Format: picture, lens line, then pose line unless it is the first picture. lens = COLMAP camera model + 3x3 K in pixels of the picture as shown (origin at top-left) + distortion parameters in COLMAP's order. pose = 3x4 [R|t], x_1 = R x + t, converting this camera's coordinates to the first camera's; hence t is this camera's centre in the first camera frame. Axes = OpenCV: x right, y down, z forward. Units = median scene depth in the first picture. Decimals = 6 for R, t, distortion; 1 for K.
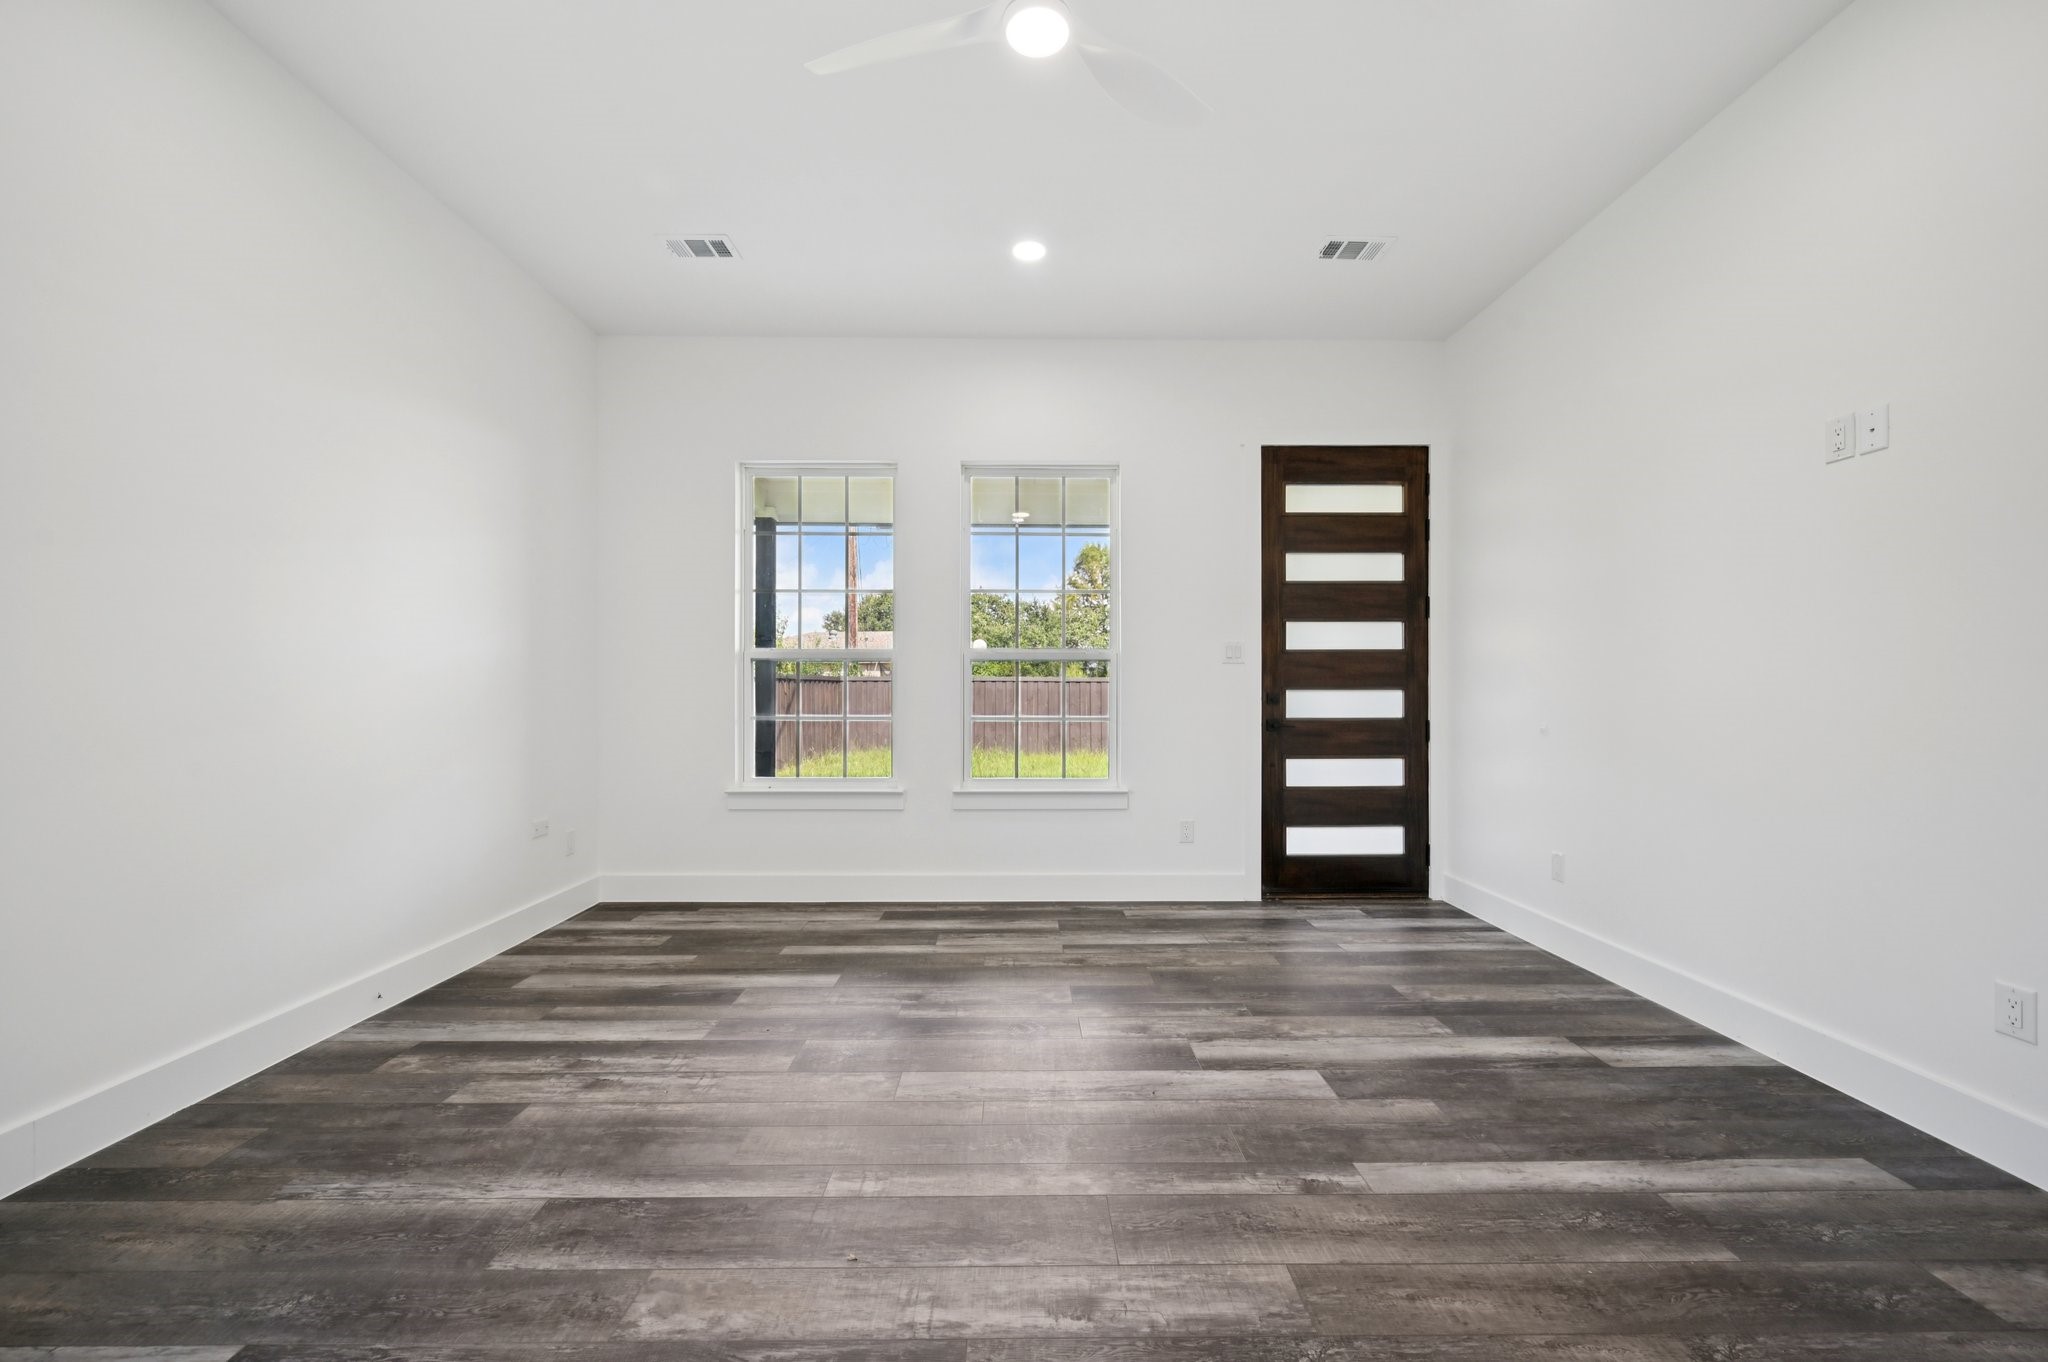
lens RADIAL K [[813.0, 0, 1027.4], [0, 813.0, 692.2], [0, 0, 1]] dist [-0.000034, -0.000177]
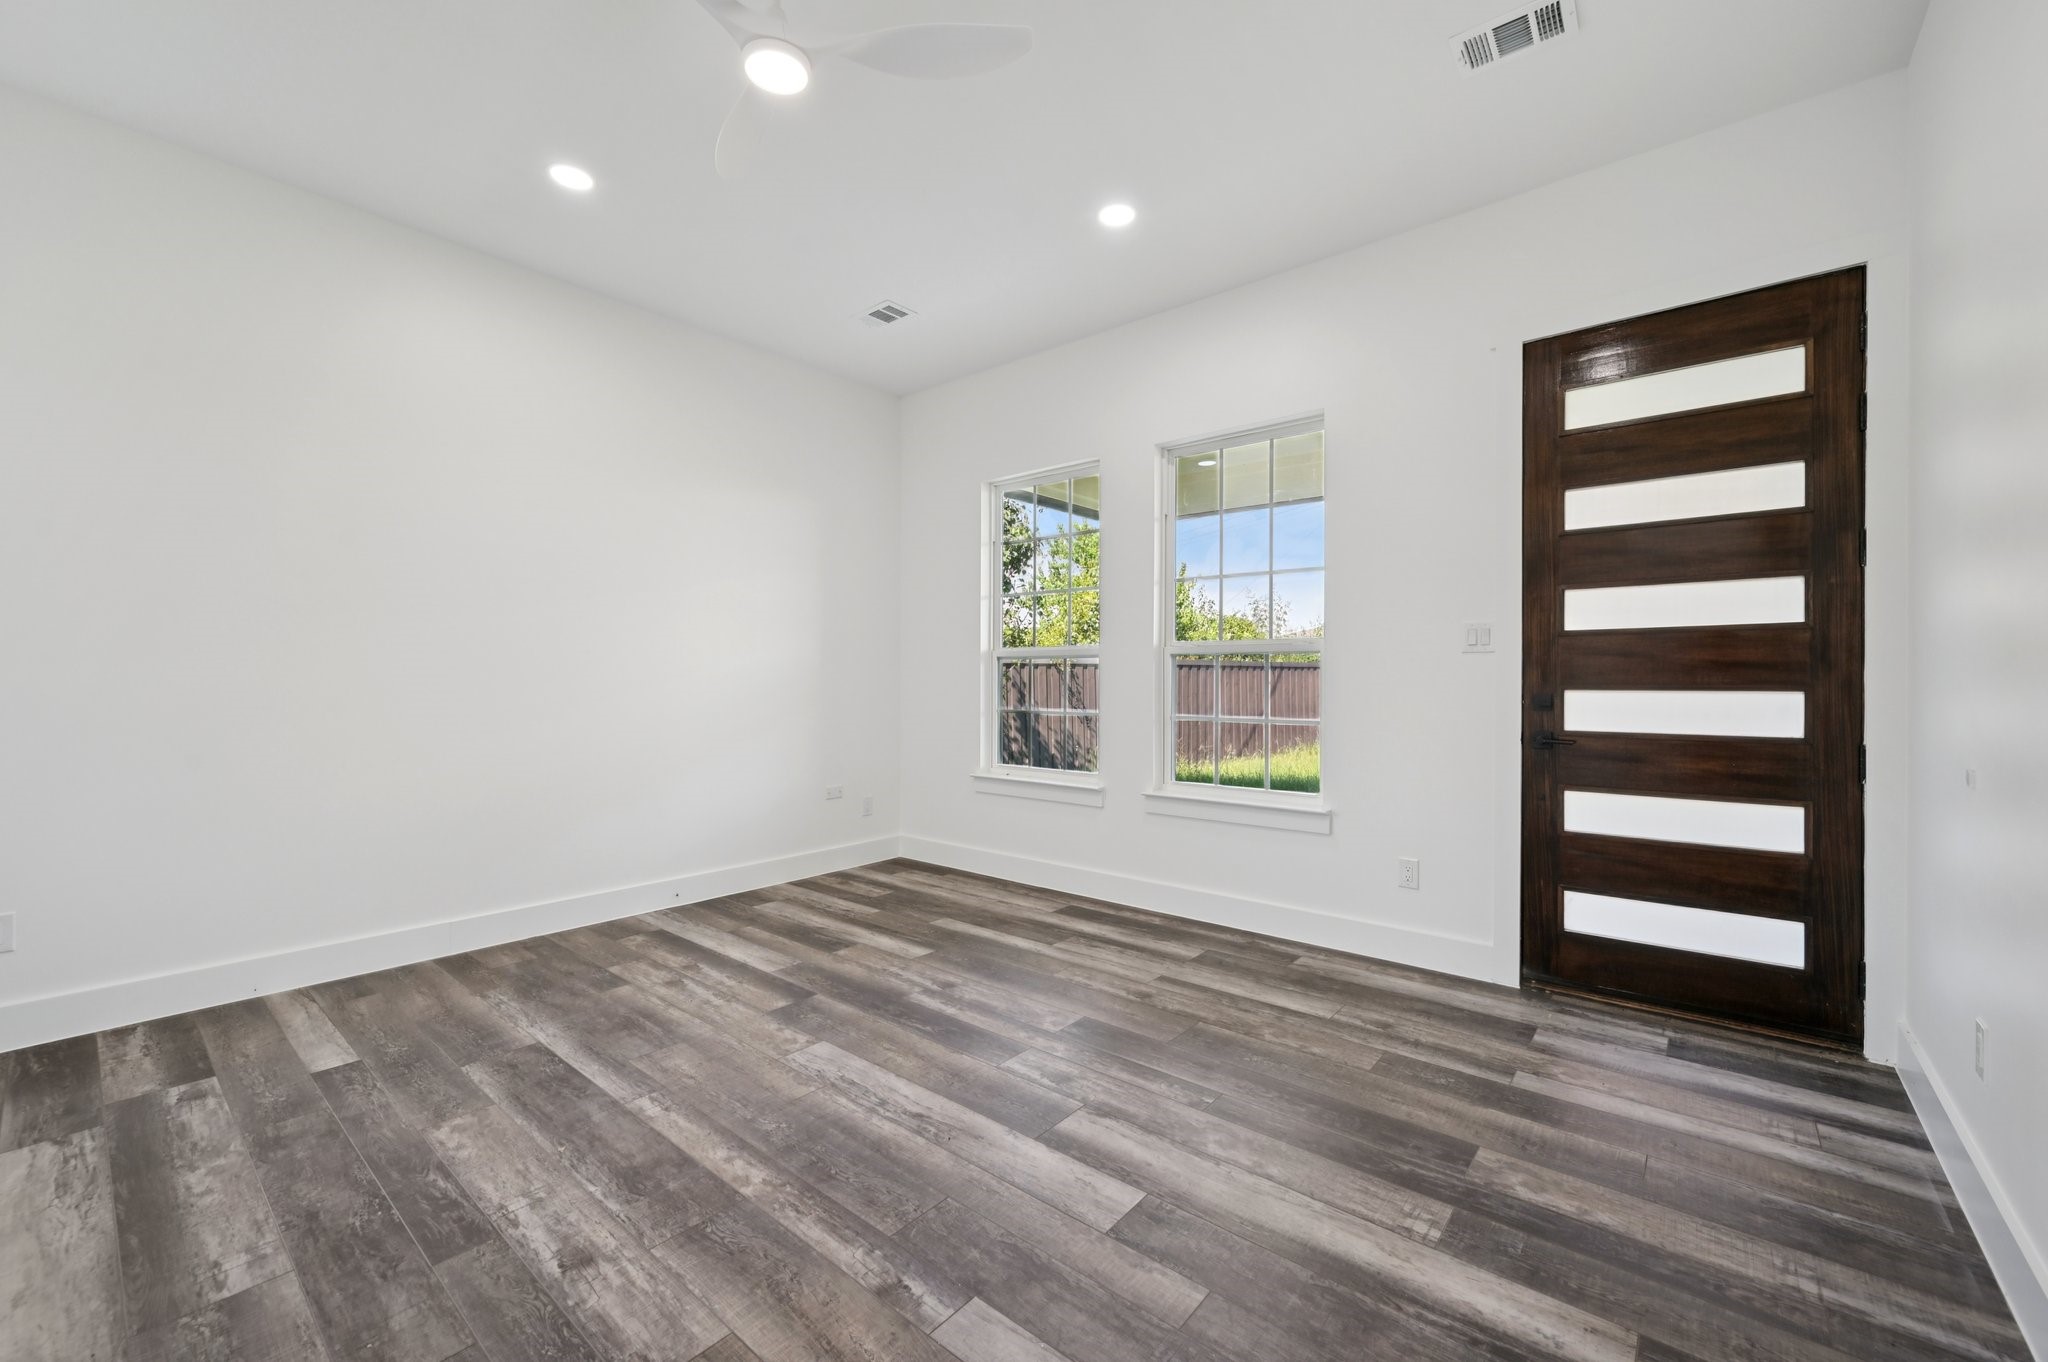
lens RADIAL K [[812.8, 0, 1027.0], [0, 812.8, 677.6], [0, 0, 1]] dist [-0.000242, -0.000032]
pose [[0.759797, -0.000847, -0.650160, 0.694607], [0.001846, 0.999998, 0.000854, -0.024330], [0.650158, -0.001849, 0.759797, 0.305766]]
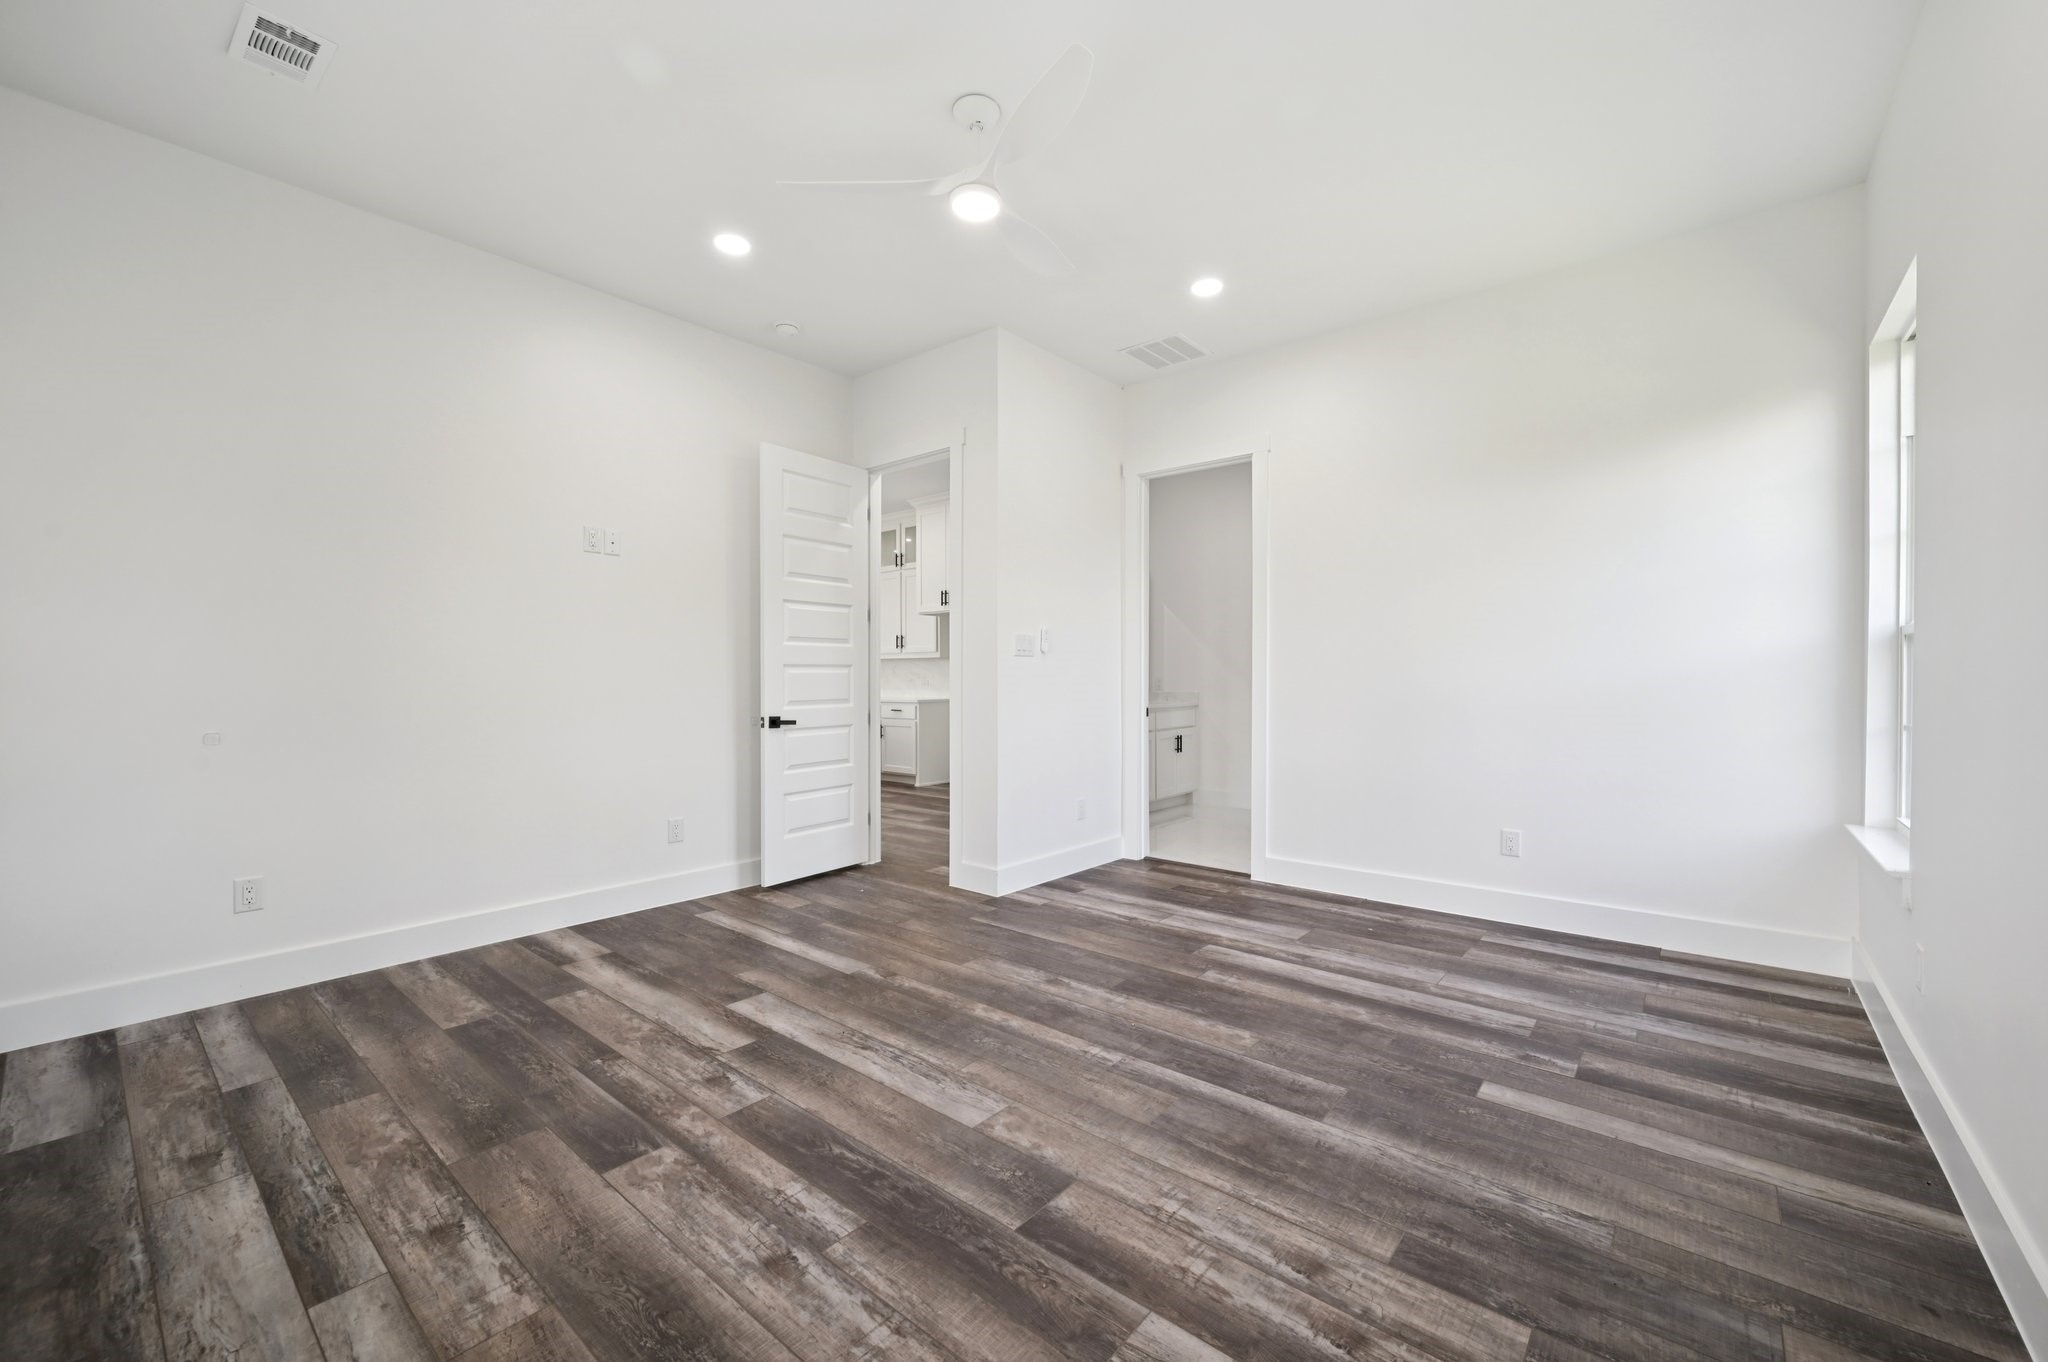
lens RADIAL K [[812.8, 0, 1027.0], [0, 812.8, 677.6], [0, 0, 1]] dist [-0.000242, -0.000032]
pose [[-0.758019, 0.000633, 0.652232, -0.695061], [-0.000278, 0.999999, -0.001293, -0.018768], [-0.652232, -0.001161, -0.758018, 1.461902]]
